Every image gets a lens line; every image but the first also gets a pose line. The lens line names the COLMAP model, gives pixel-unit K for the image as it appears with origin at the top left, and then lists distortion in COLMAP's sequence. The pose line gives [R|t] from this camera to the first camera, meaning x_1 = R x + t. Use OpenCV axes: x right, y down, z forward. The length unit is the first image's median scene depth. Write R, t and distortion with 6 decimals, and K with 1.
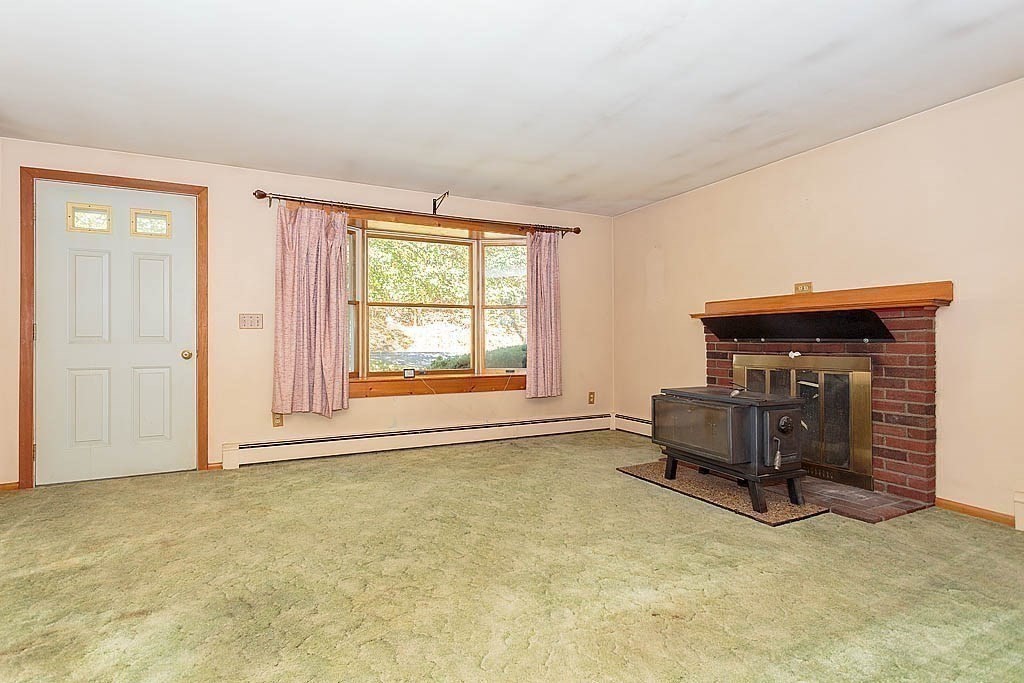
lens RADIAL K [[494.9, 0, 496.5], [0, 494.9, 341.3], [0, 0, 1]] dist [0.005167, 0.000223]
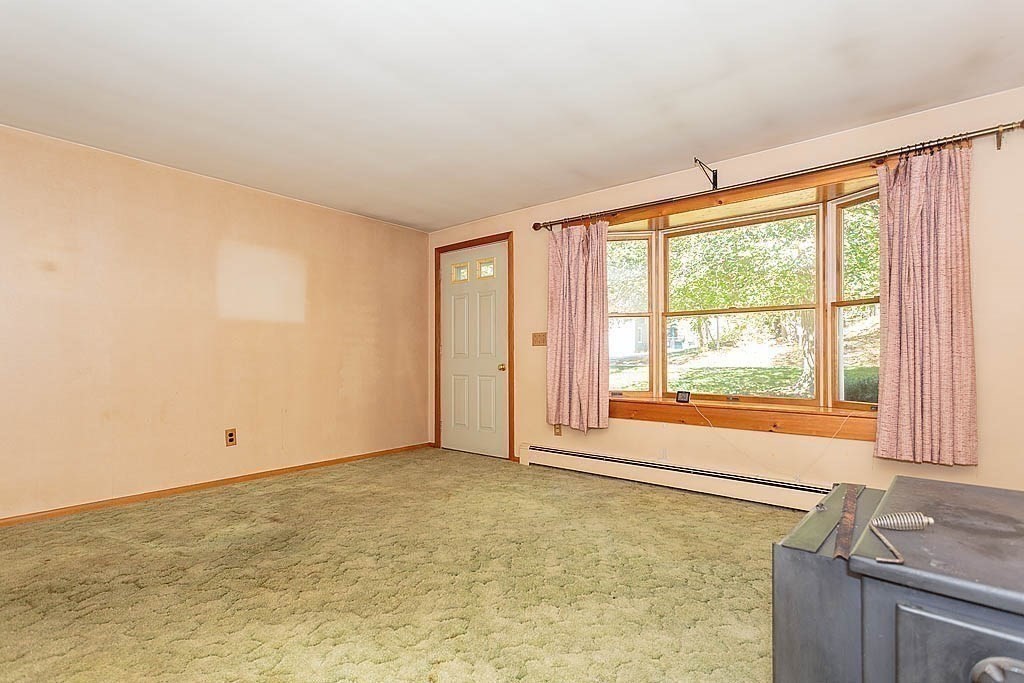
lens RADIAL K [[494.1, 0, 511.1], [0, 494.1, 358.3], [0, 0, 1]] dist [0.012229, 0.000085]
pose [[0.407880, 0.006268, -0.913014, 0.554042], [-0.000223, 0.999977, 0.006765, -0.004203], [0.913036, -0.002556, 0.407872, 0.513190]]
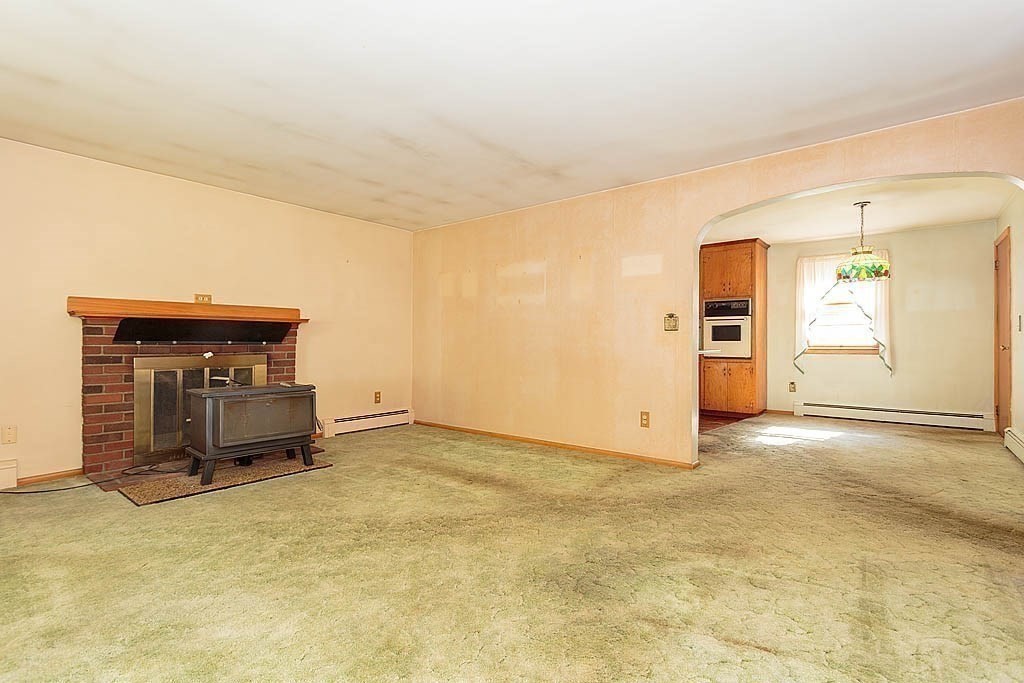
lens RADIAL K [[494.9, 0, 496.5], [0, 494.9, 341.3], [0, 0, 1]] dist [0.005167, 0.000223]
pose [[-0.400467, 0.006121, 0.916291, -0.731912], [0.002205, 0.999981, -0.005716, 0.002509], [-0.916309, -0.000268, -0.400473, 0.818255]]
